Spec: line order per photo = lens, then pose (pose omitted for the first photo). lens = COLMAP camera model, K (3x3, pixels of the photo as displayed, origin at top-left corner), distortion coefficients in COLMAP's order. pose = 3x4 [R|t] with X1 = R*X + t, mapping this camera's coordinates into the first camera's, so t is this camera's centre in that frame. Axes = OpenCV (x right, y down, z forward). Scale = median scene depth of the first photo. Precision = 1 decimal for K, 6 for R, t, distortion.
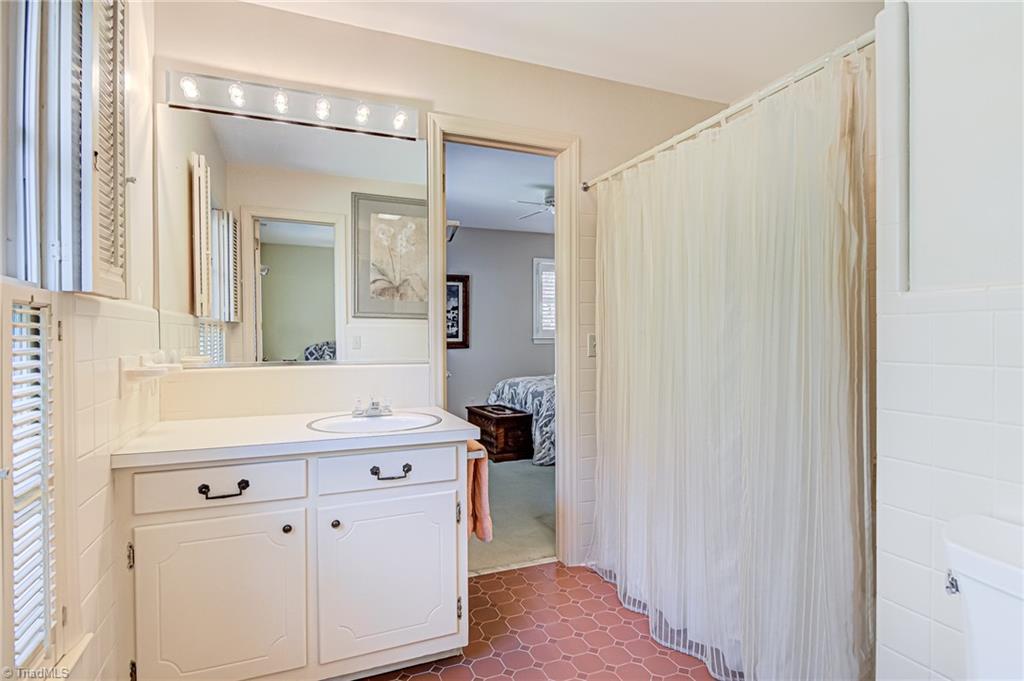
lens RADIAL K [[535.2, 0, 511.2], [0, 535.2, 340.1], [0, 0, 1]] dist [0.012573, -0.012083]
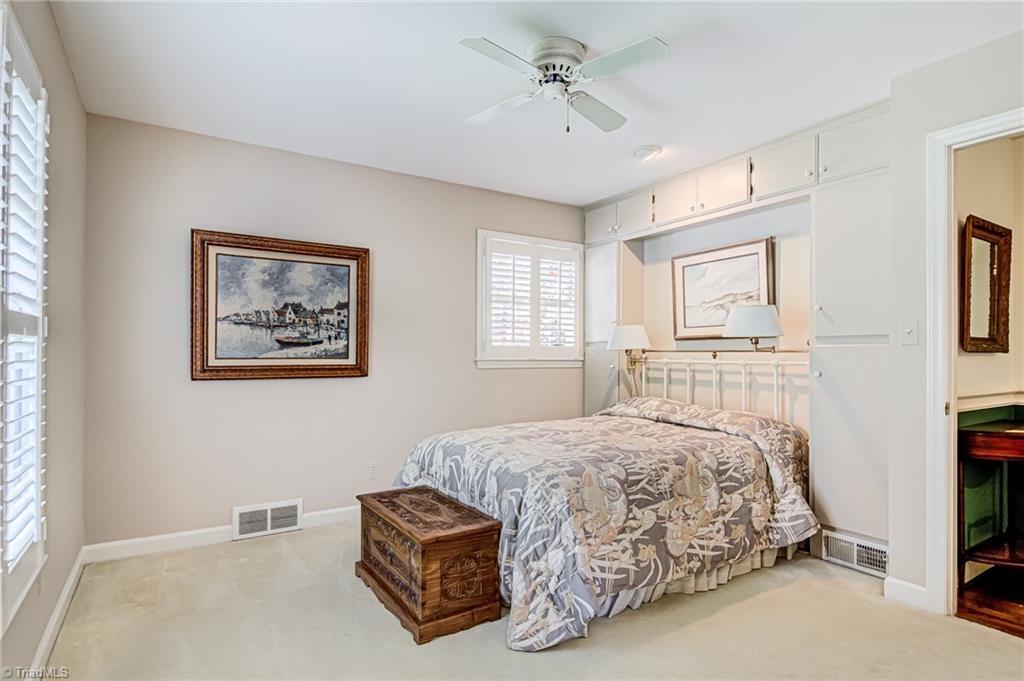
lens RADIAL K [[535.2, 0, 513.3], [0, 535.2, 350.4], [0, 0, 1]] dist [0.012573, -0.012083]
pose [[0.985157, 0.008014, 0.171471, -0.029417], [-0.005345, 0.999857, -0.016024, -0.005508], [-0.171574, 0.014869, 0.985059, 0.501918]]
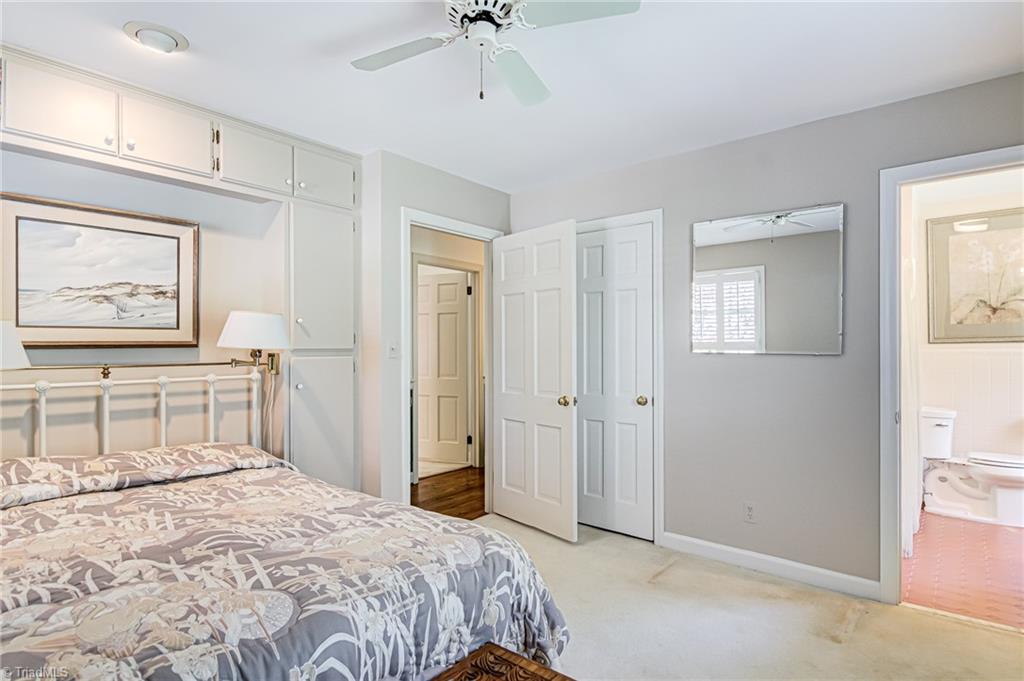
lens RADIAL K [[535.2, 0, 519.7], [0, 535.2, 342.0], [0, 0, 1]] dist [0.012573, -0.012083]
pose [[-0.473417, 0.010421, 0.880777, -0.228024], [0.009146, 0.999934, -0.006915, -0.032164], [-0.880791, 0.004782, -0.473481, 1.062383]]
